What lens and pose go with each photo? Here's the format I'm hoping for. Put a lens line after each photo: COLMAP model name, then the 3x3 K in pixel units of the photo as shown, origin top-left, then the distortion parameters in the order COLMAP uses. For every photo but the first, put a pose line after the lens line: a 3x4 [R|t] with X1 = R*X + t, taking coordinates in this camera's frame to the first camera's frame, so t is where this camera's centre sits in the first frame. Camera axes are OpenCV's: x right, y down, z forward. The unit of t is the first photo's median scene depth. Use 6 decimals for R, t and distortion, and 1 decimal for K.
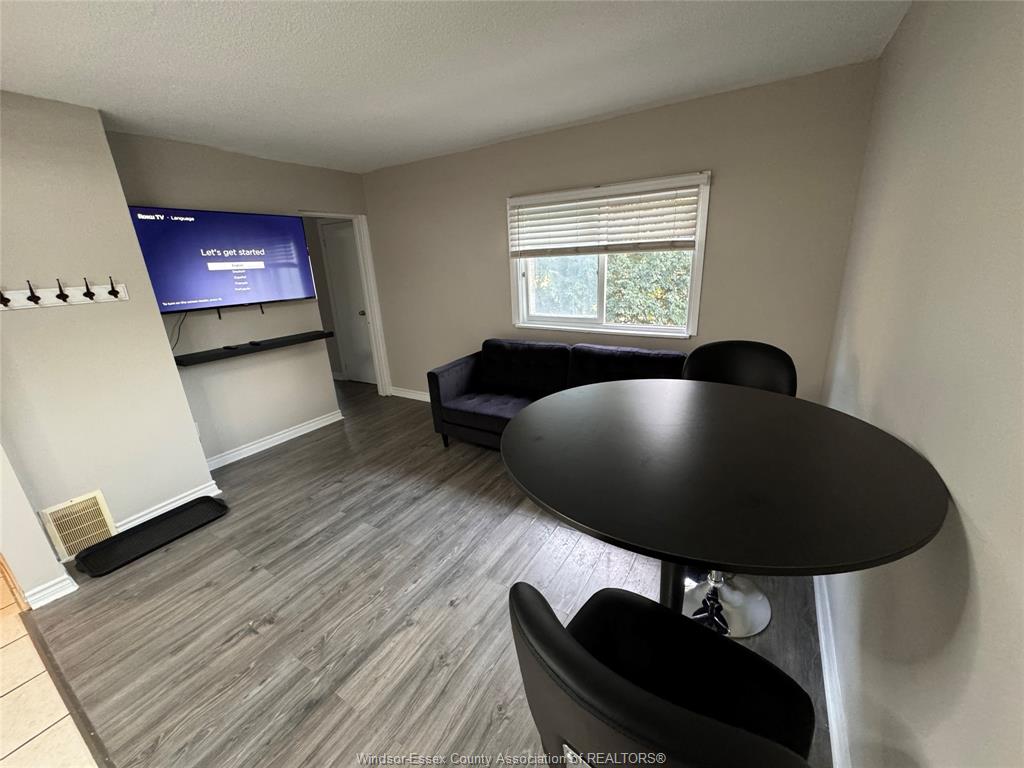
lens RADIAL K [[407.8, 0, 513.1], [0, 407.8, 382.4], [0, 0, 1]] dist [-0.005356, 0.000886]
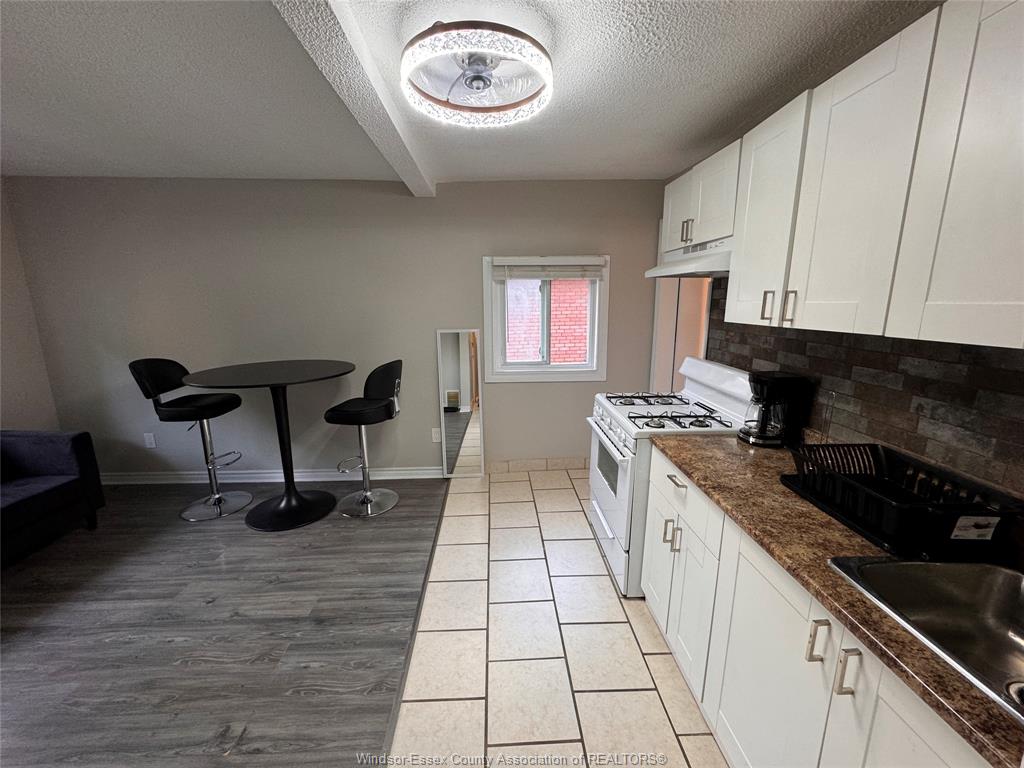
lens RADIAL K [[407.8, 0, 512.5], [0, 407.8, 384.7], [0, 0, 1]] dist [-0.005356, 0.000886]
pose [[-0.567623, -0.111833, 0.815658, -1.063758], [0.276050, 0.907526, 0.316534, -0.080218], [-0.775629, 0.404834, -0.484261, 0.491590]]
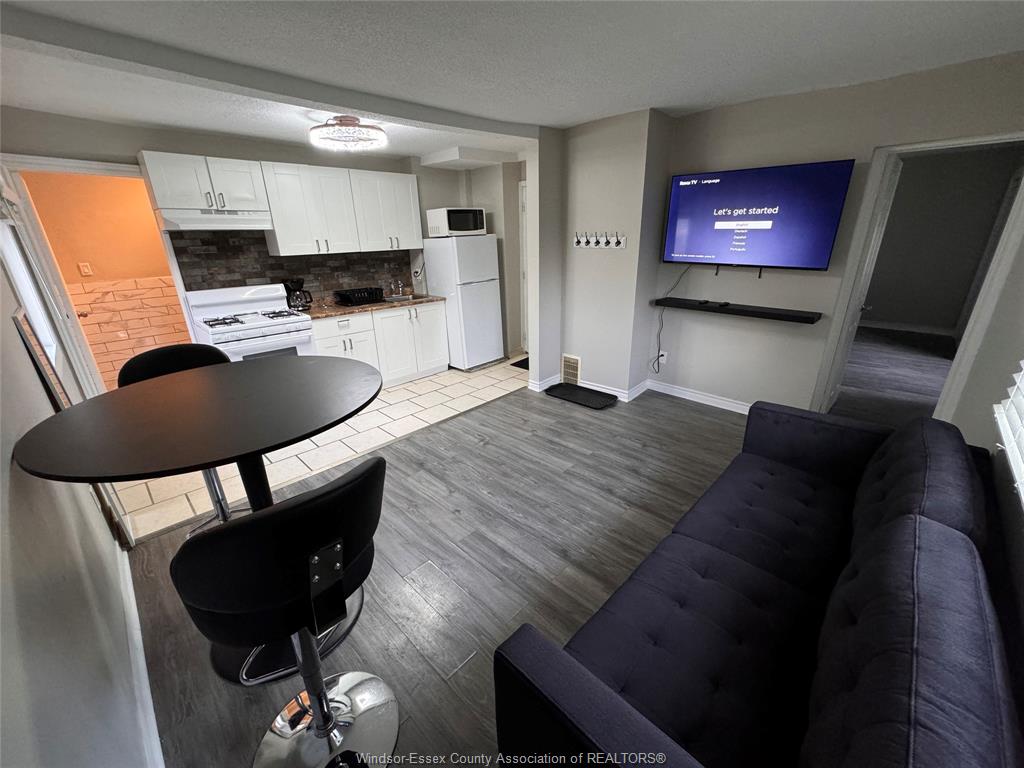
lens RADIAL K [[407.8, 0, 512.3], [0, 407.8, 383.2], [0, 0, 1]] dist [-0.005356, 0.000886]
pose [[-0.211559, 0.392423, -0.895124, 0.596392], [-0.259209, 0.860529, 0.438520, -0.305011], [0.942366, 0.324798, -0.080333, 0.841457]]
